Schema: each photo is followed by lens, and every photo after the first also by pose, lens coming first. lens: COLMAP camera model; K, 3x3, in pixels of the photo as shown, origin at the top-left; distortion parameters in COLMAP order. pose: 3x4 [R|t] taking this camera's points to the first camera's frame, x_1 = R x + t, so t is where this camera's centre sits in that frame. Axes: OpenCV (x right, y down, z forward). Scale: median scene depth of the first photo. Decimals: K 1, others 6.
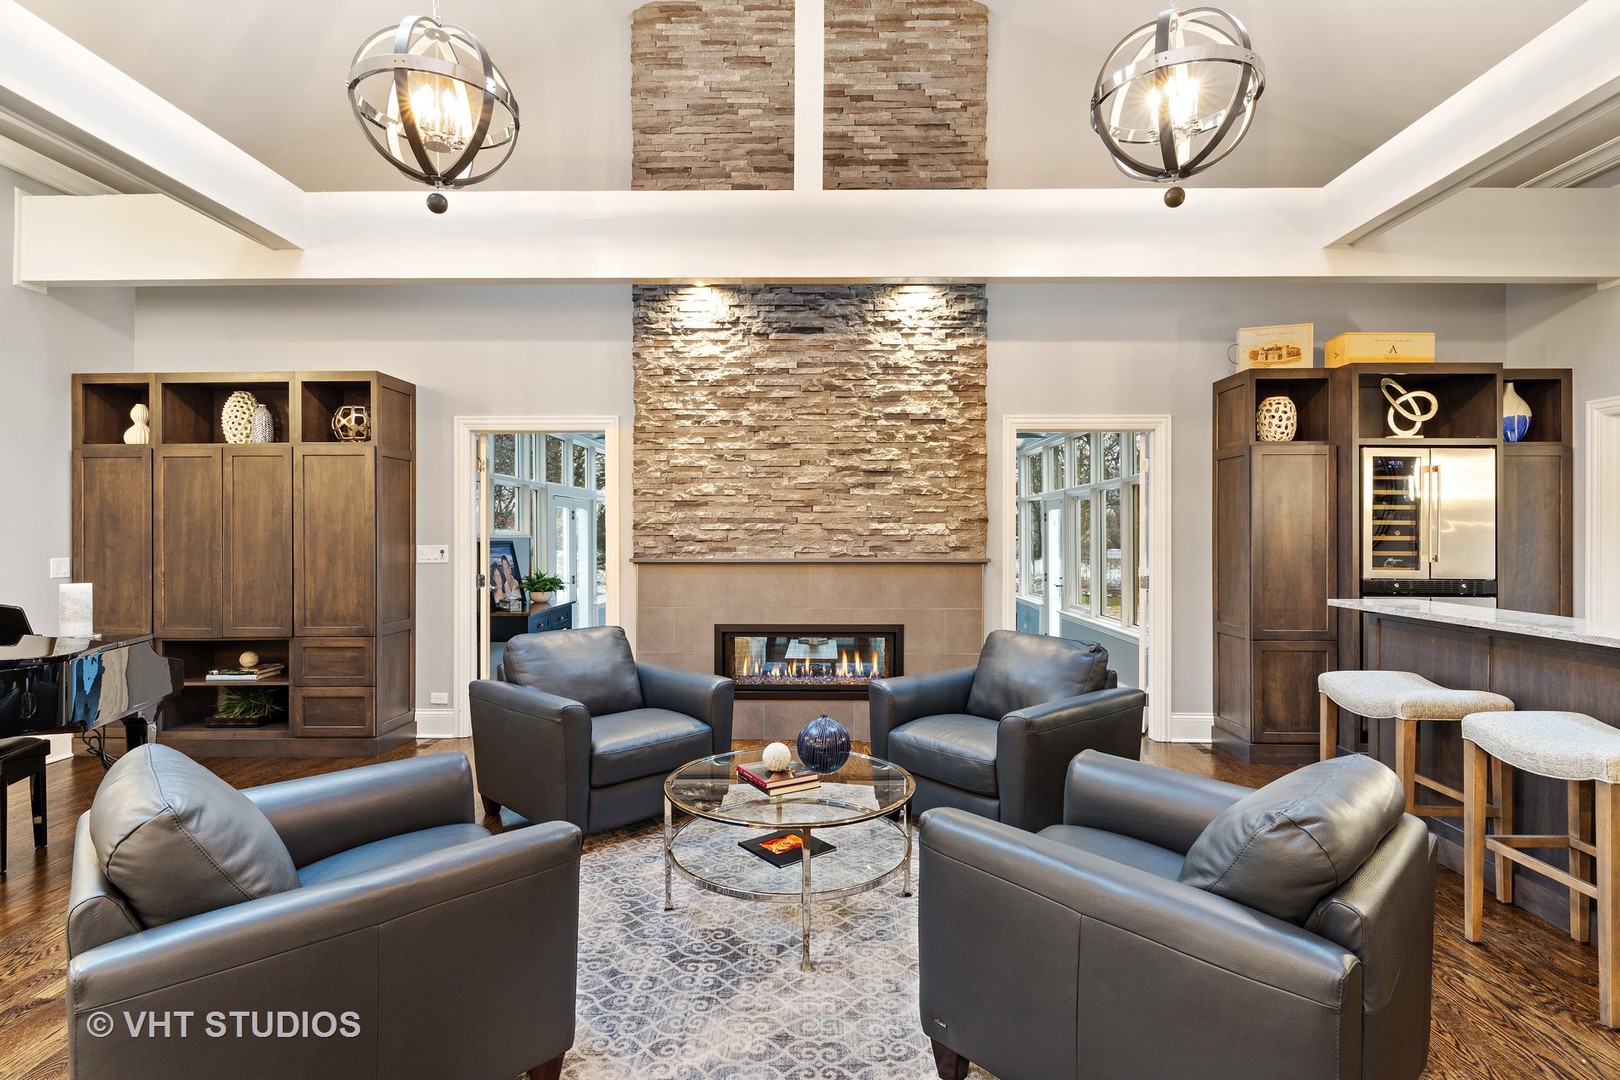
lens RADIAL K [[781.1, 0, 816.9], [0, 781.1, 529.6], [0, 0, 1]] dist [0.009443, -0.008447]
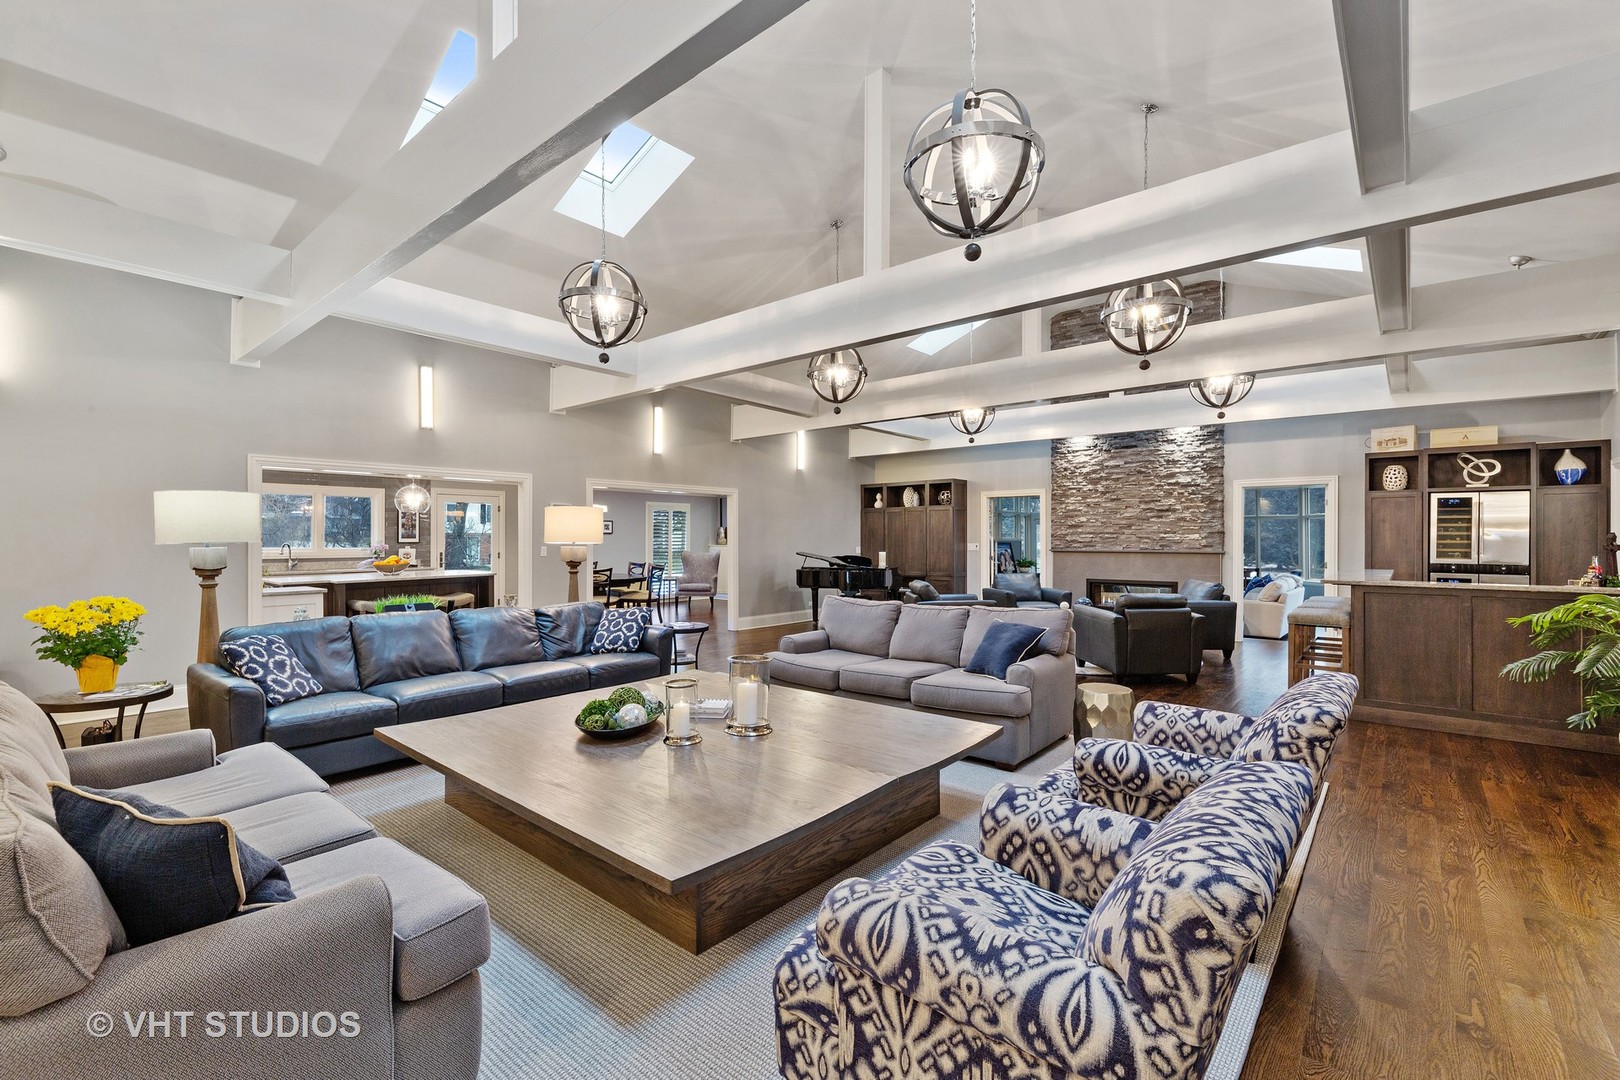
lens RADIAL K [[705.3, 0, 801.4], [0, 705.3, 543.3], [0, 0, 1]] dist [0.001002, -0.001255]
pose [[0.767567, 0.004892, -0.640950, 0.586083], [0.003978, 0.999915, 0.012396, -0.011964], [0.640956, -0.012065, 0.767483, -1.189979]]
